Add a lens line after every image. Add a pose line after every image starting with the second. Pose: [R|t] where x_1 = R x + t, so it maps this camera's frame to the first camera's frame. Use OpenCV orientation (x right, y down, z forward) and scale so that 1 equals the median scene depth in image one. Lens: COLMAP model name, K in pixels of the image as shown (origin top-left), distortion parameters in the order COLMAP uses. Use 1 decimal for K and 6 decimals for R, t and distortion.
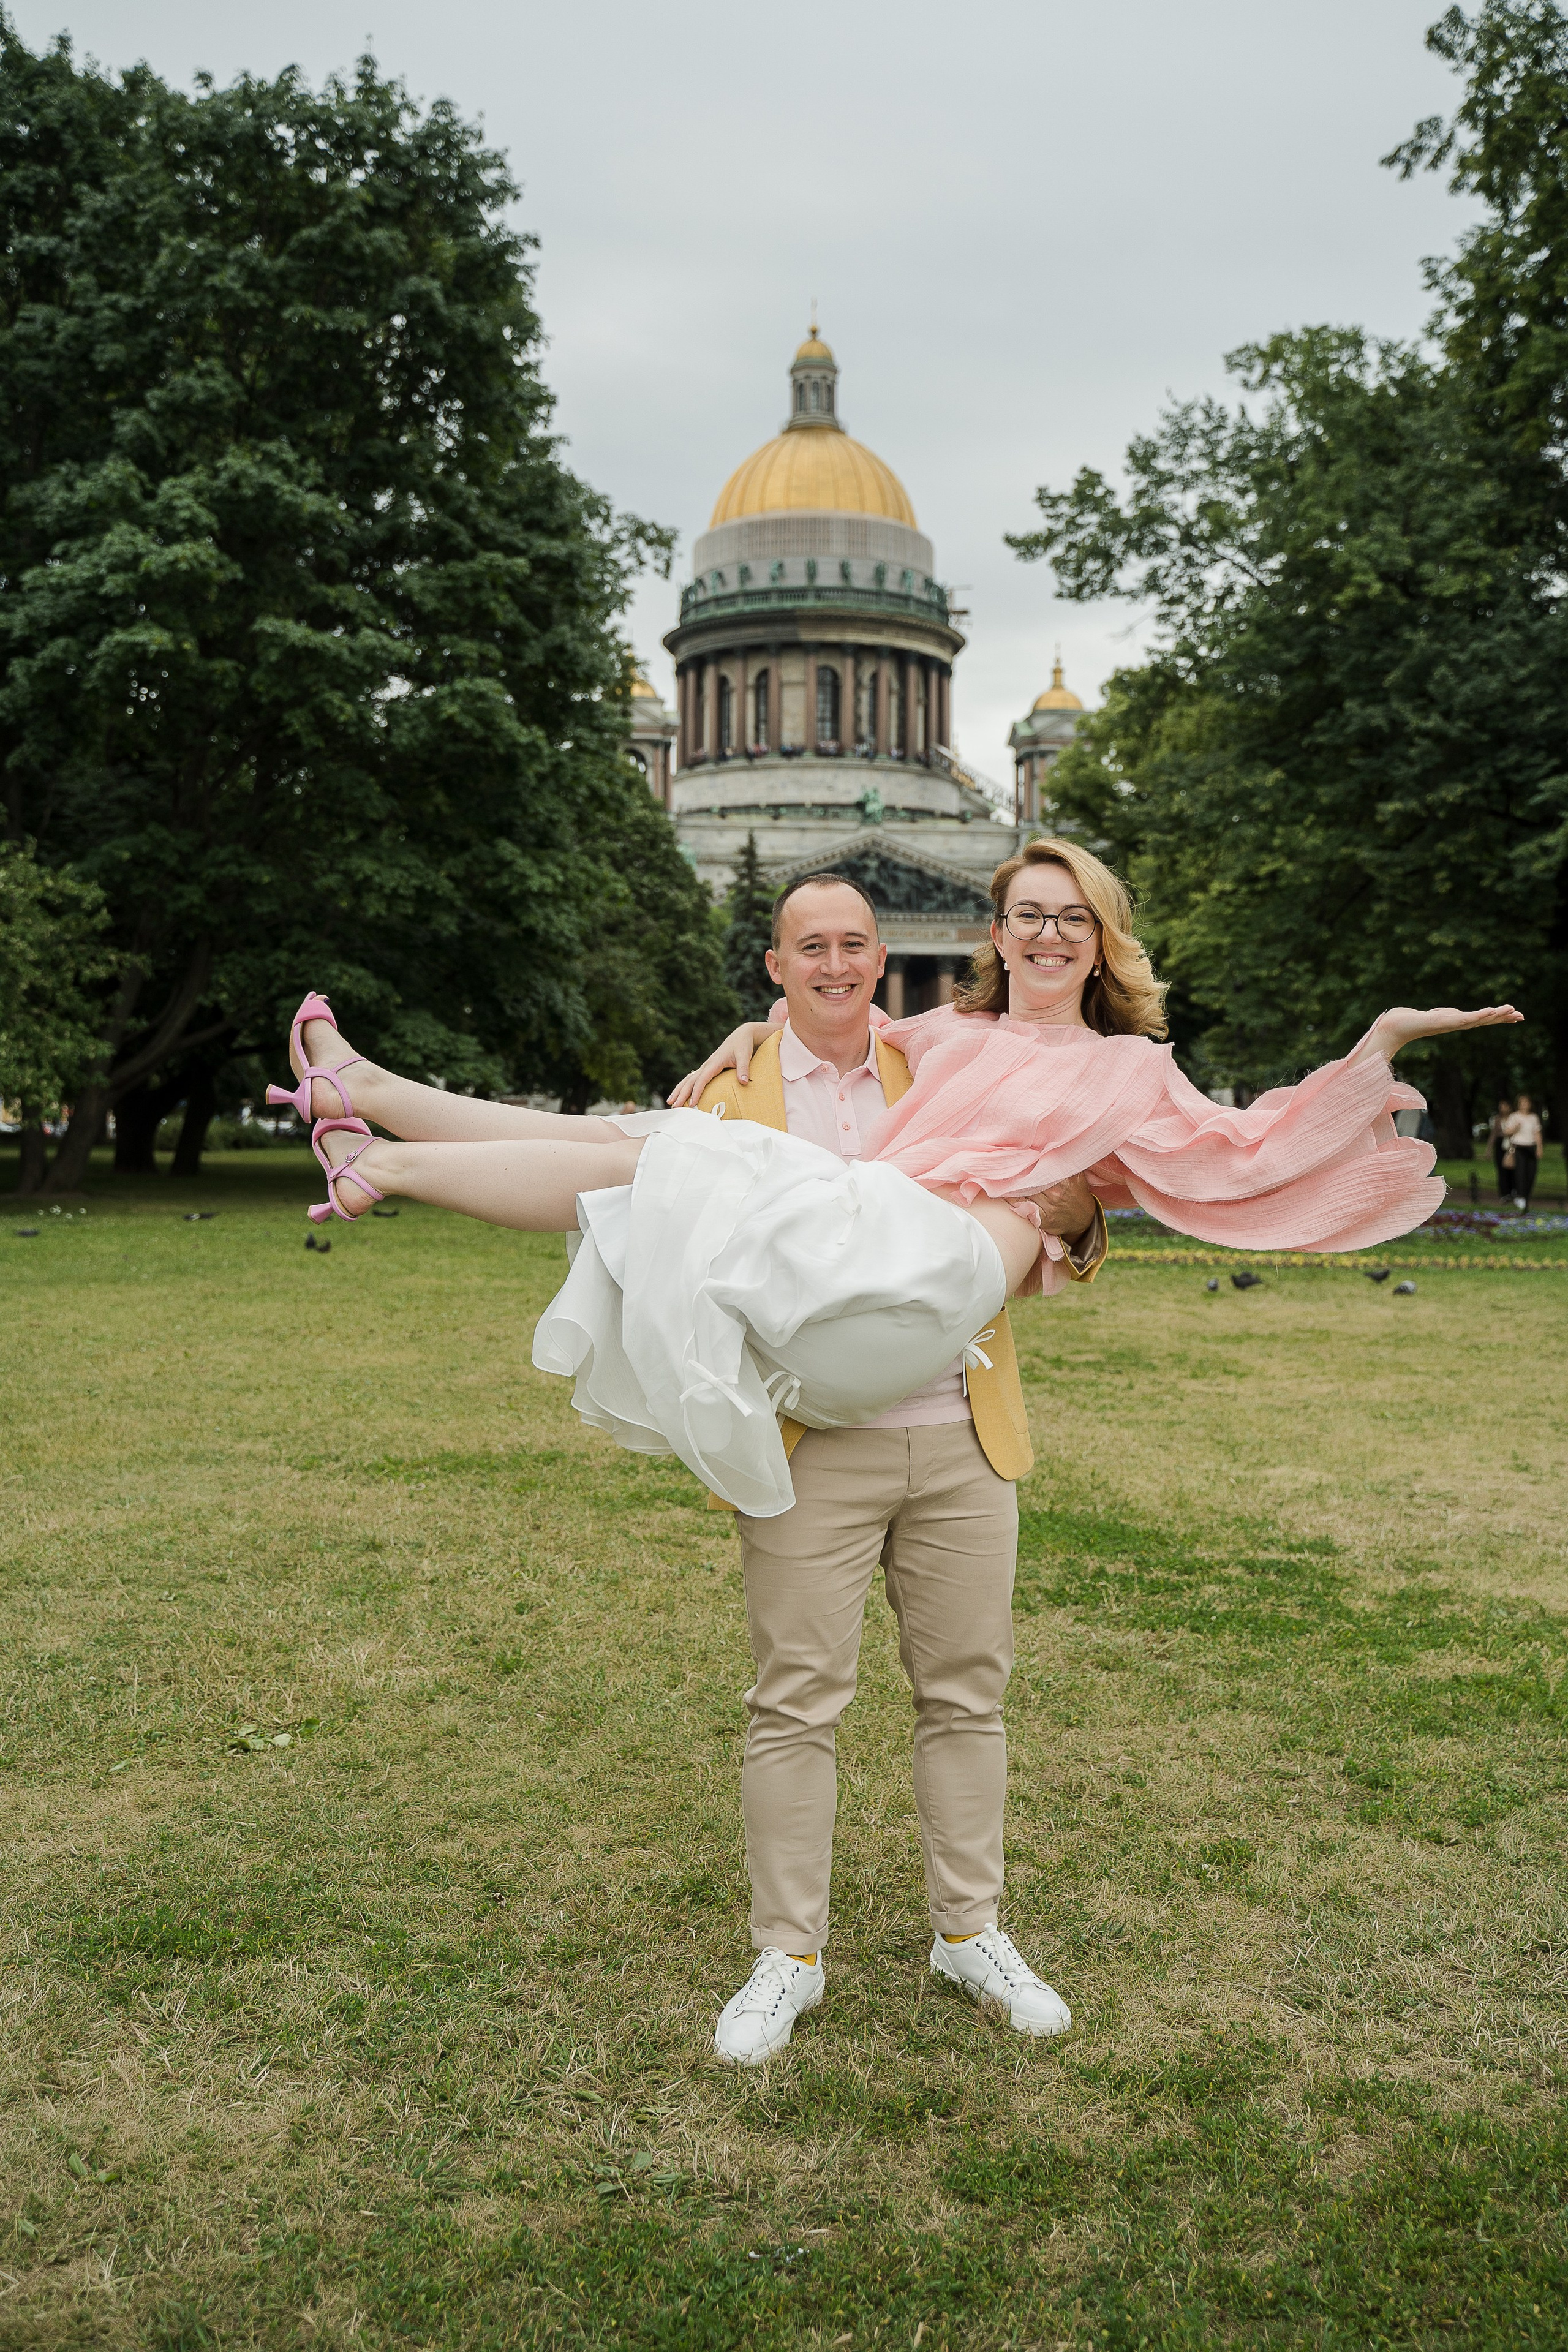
lens RADIAL K [[2115.8, 0, 782.5], [0, 2115.8, 1219.7], [0, 0, 1]] dist [-0.062205, 0.037109]
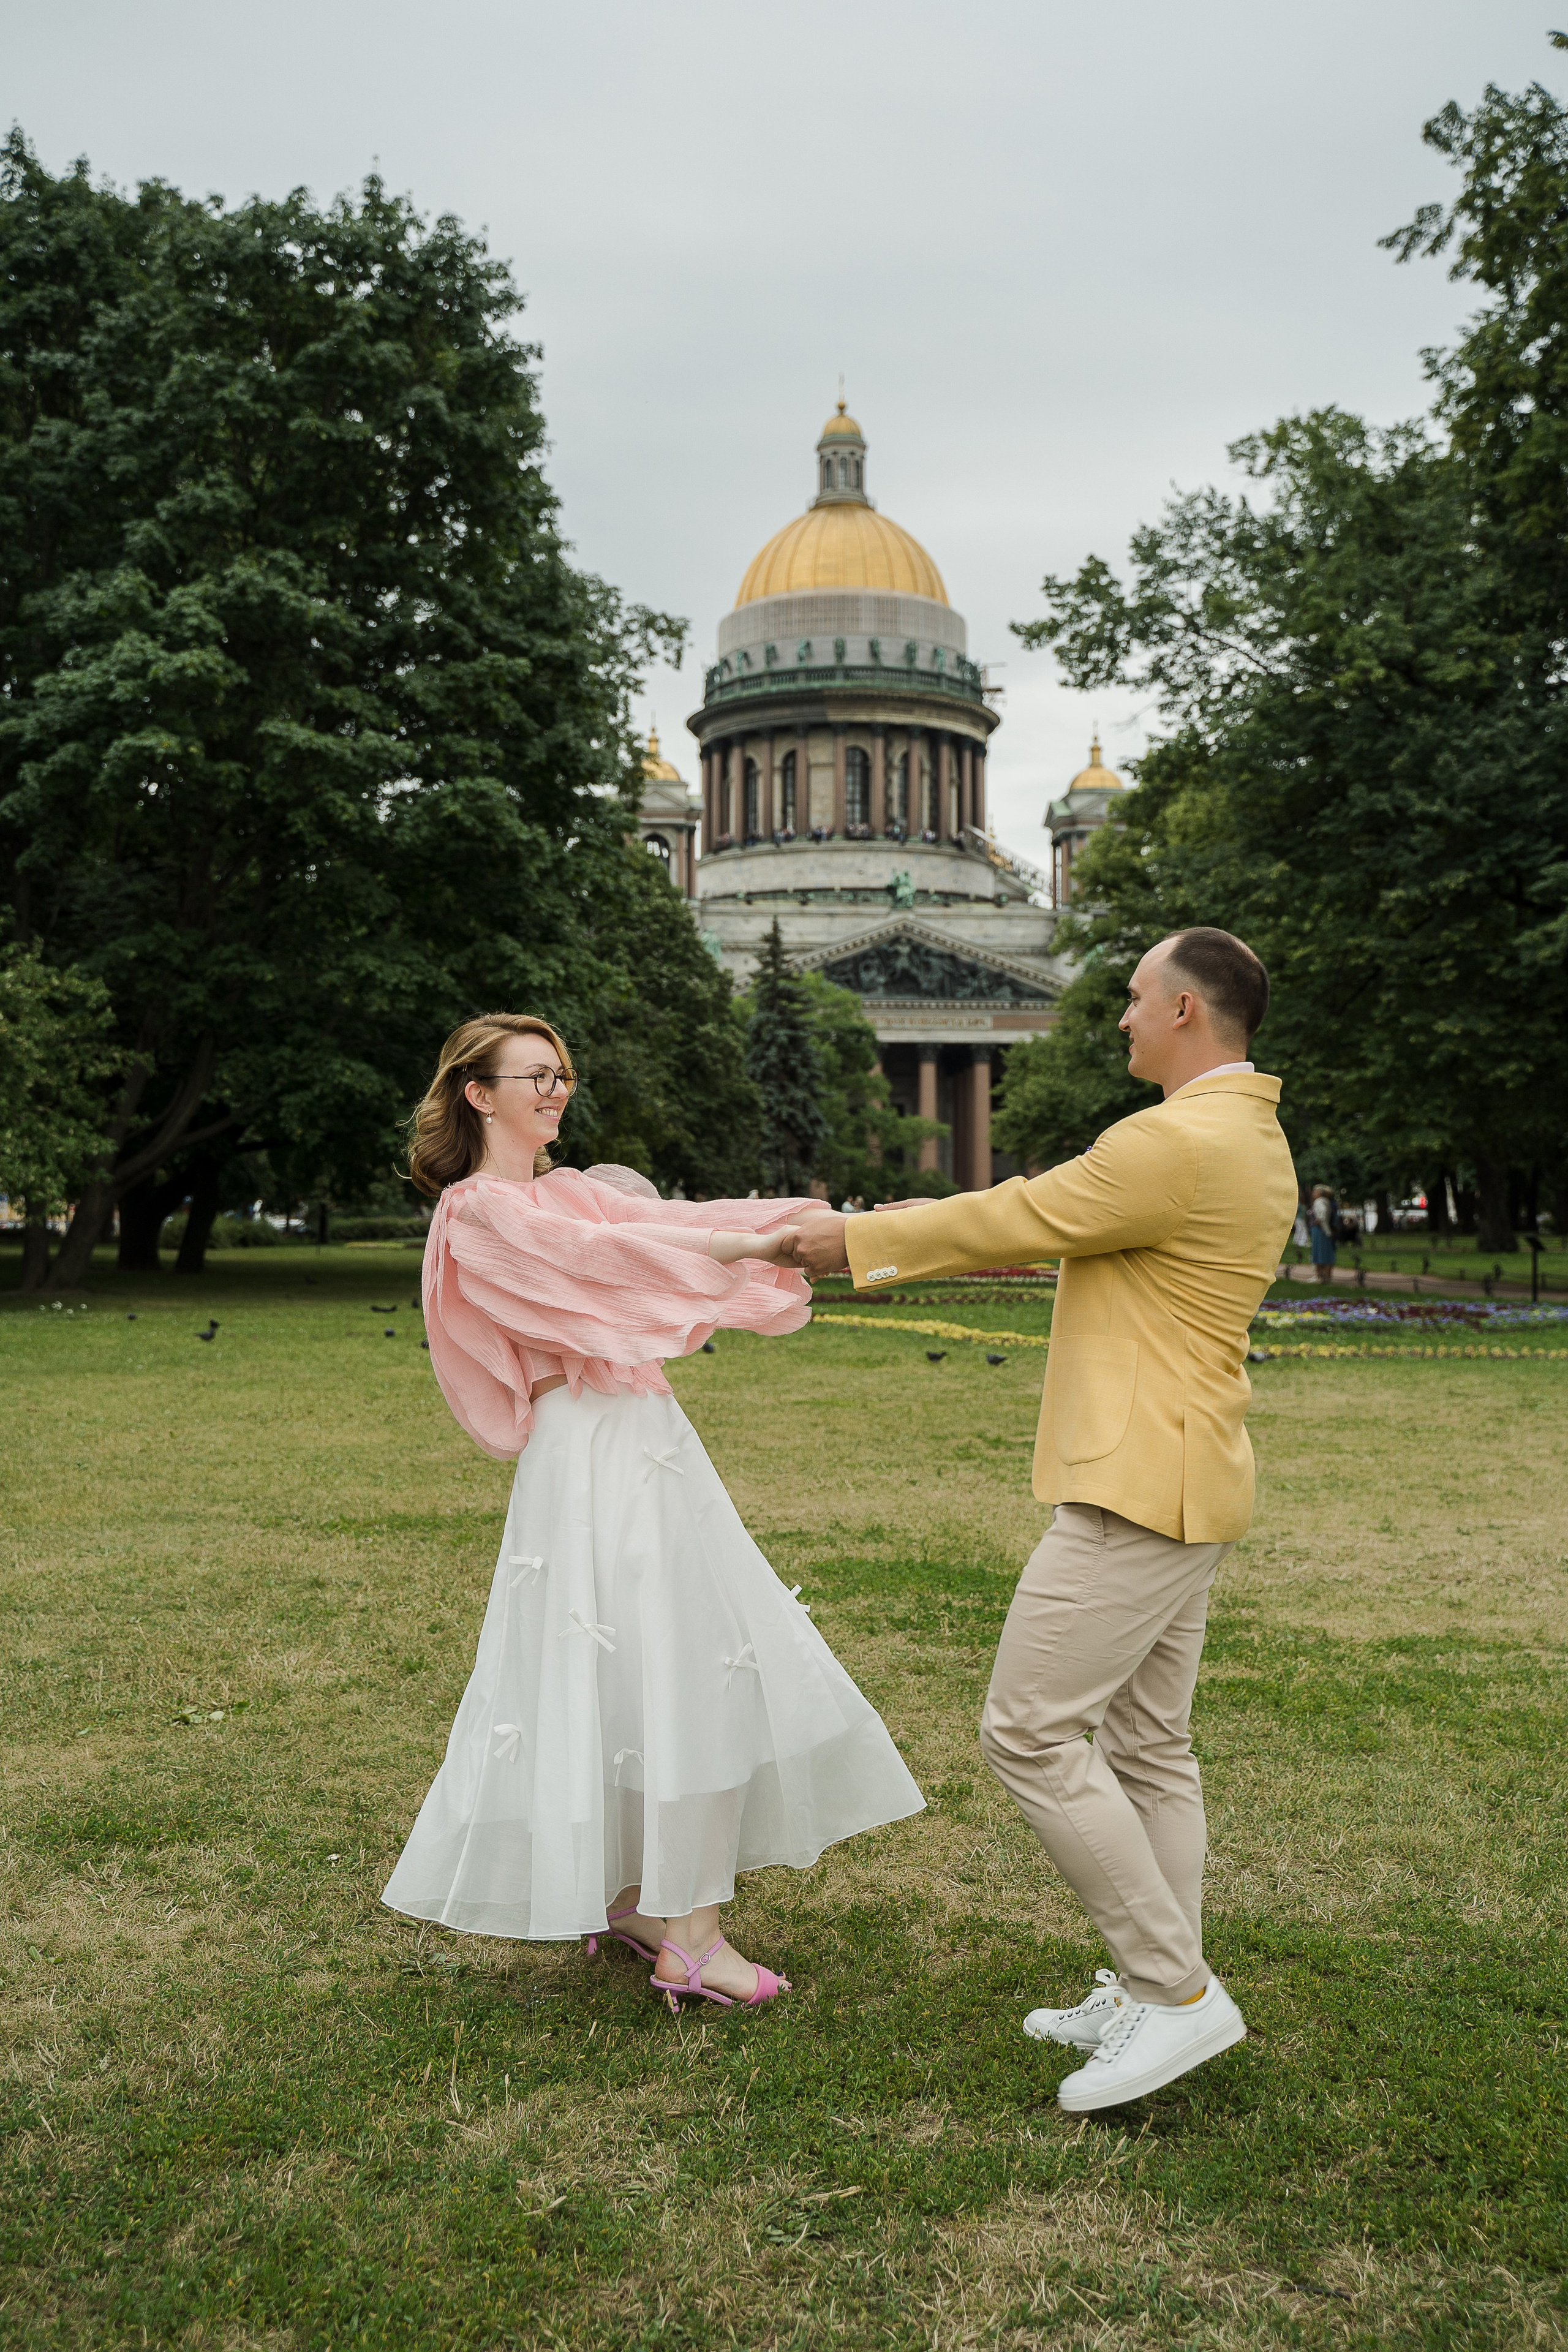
lens RADIAL K [[2378.6, 0, 784.0], [0, 2378.6, 1176.0], [0, 0, 1]] dist [-0.050497, 0.009251]
pose [[0.999214, -0.004923, -0.039335, 0.042362], [0.002361, 0.997888, -0.064910, 0.006990], [0.039571, 0.064766, 0.997116, -0.109138]]
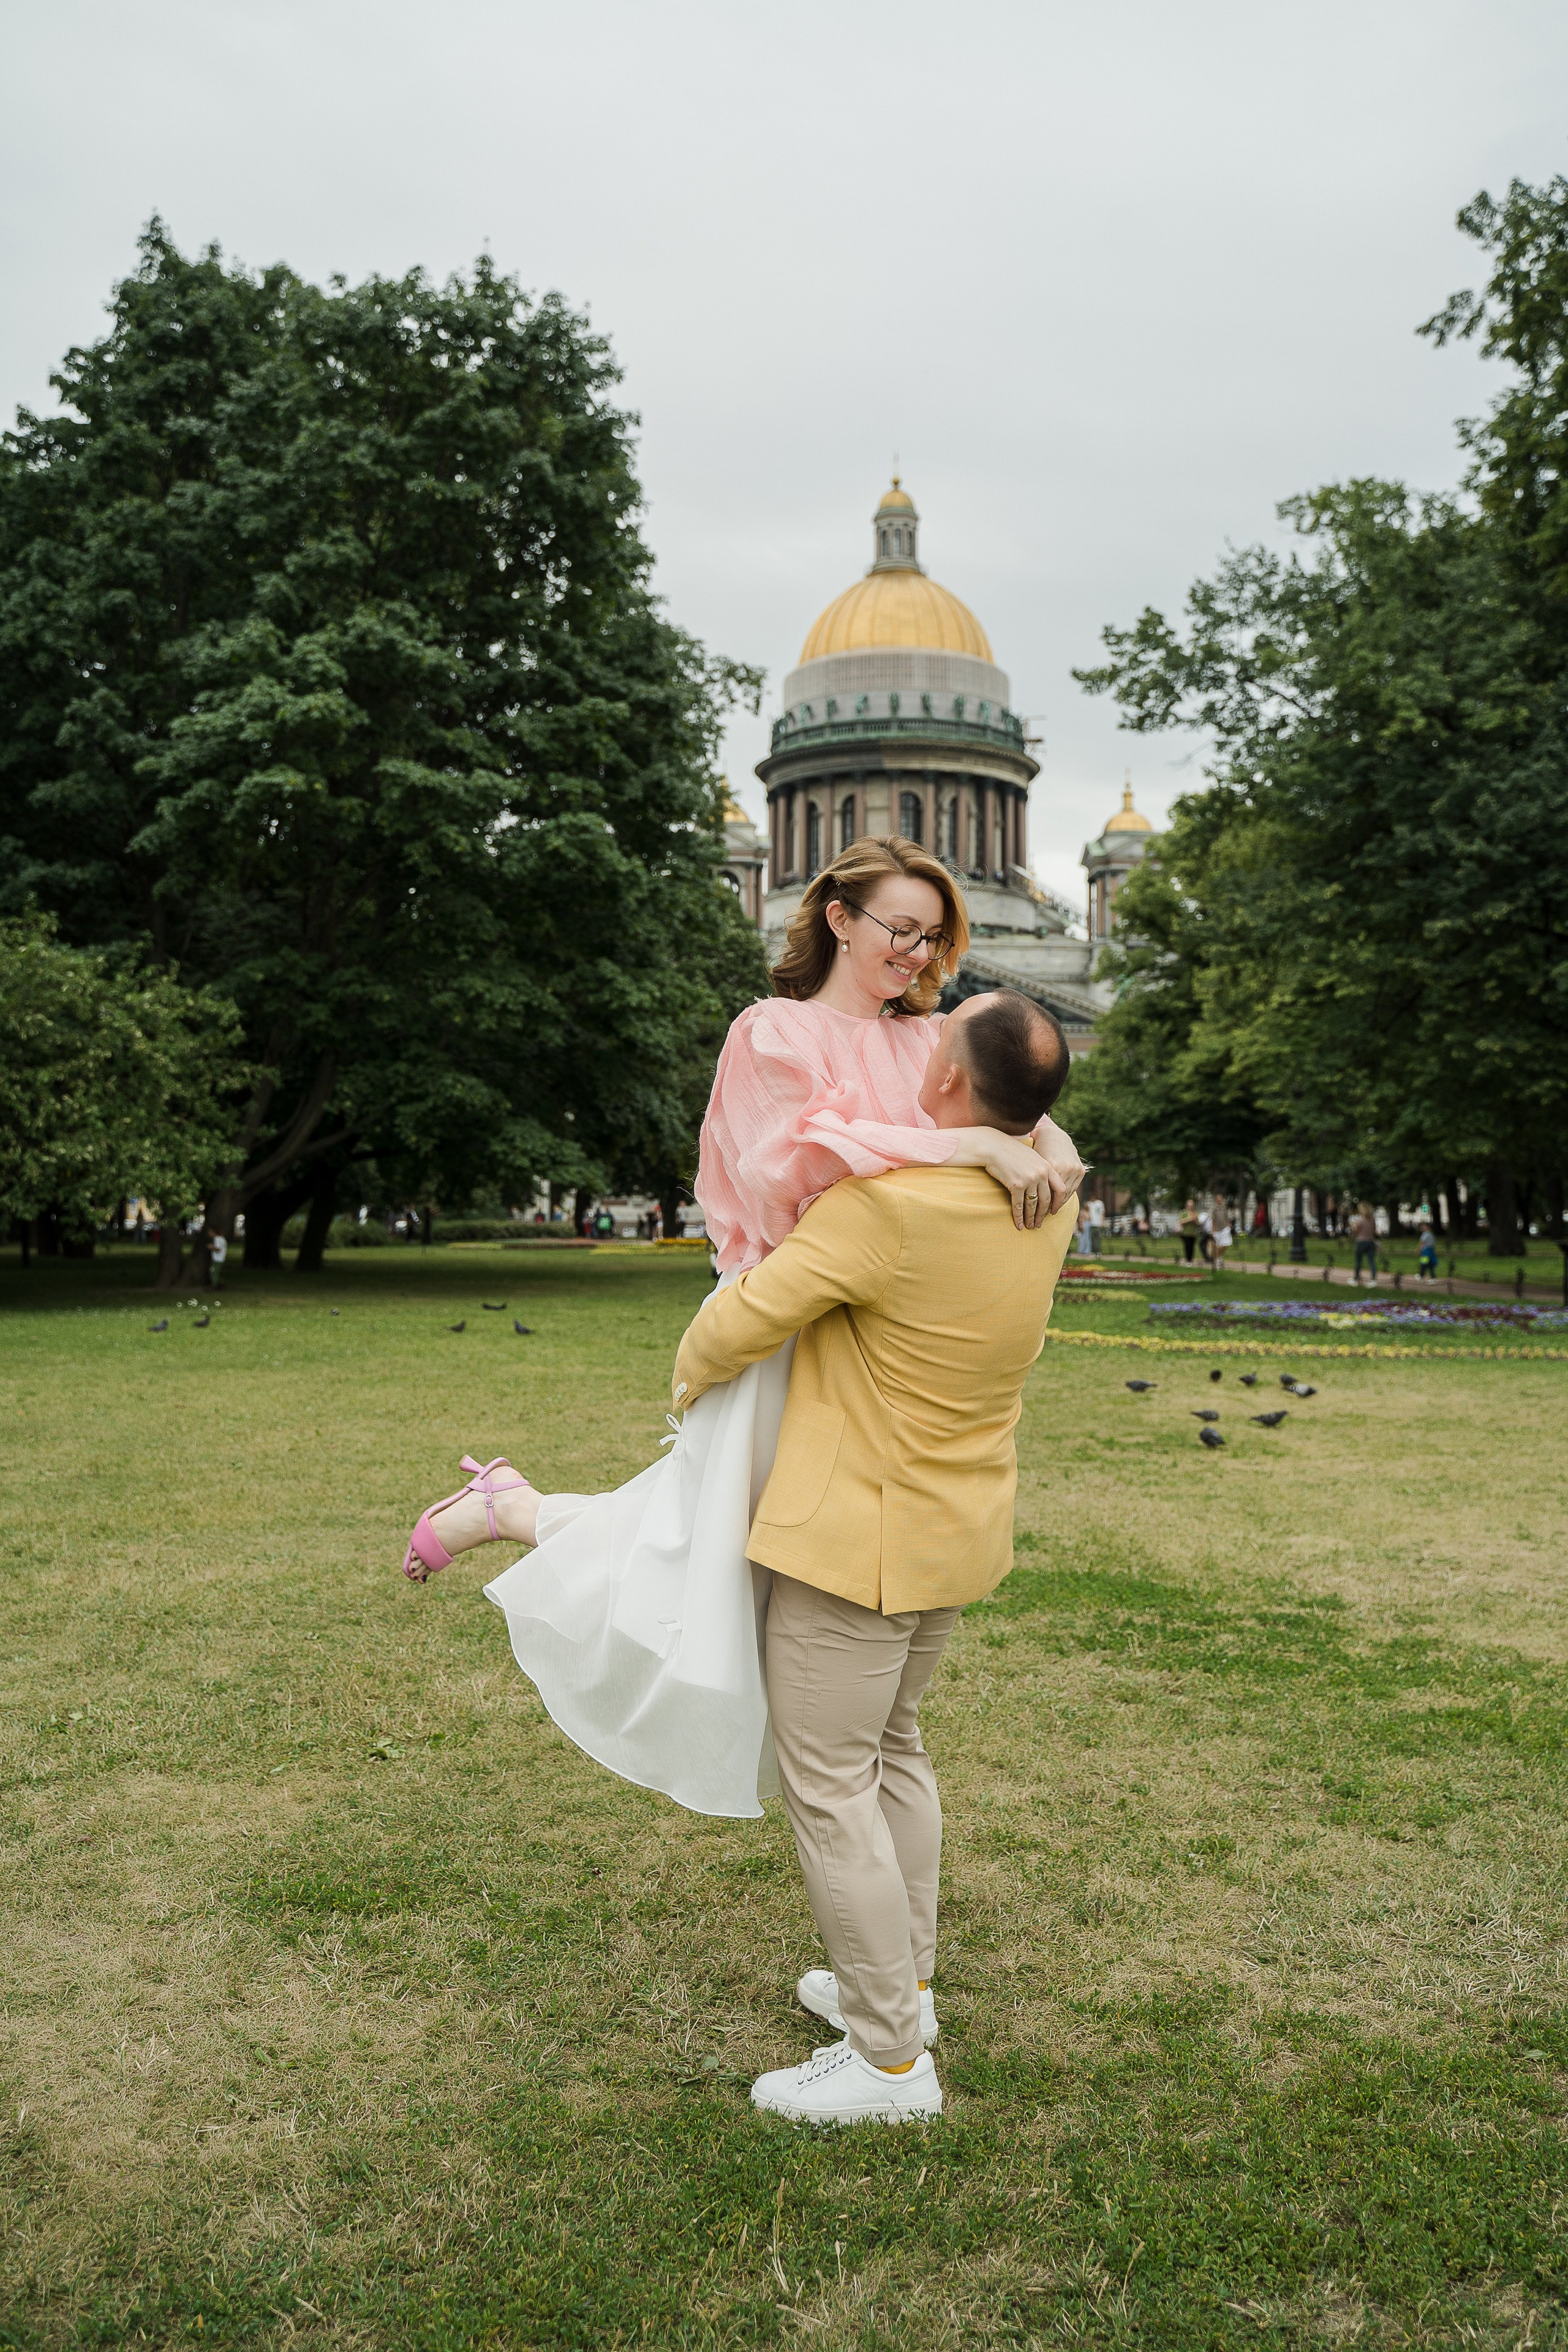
lens RADIAL K [[2072.0, 0, 781.9], [0, 2072.0, 1215.0], [0, 0, 1]] dist [-0.072061, -0.000430]
pose [[0.998962, -0.000797, -0.045537, 0.005849], [-0.001409, 0.998828, -0.048372, 0.001047], [0.045522, 0.048386, 0.997791, -0.044487]]
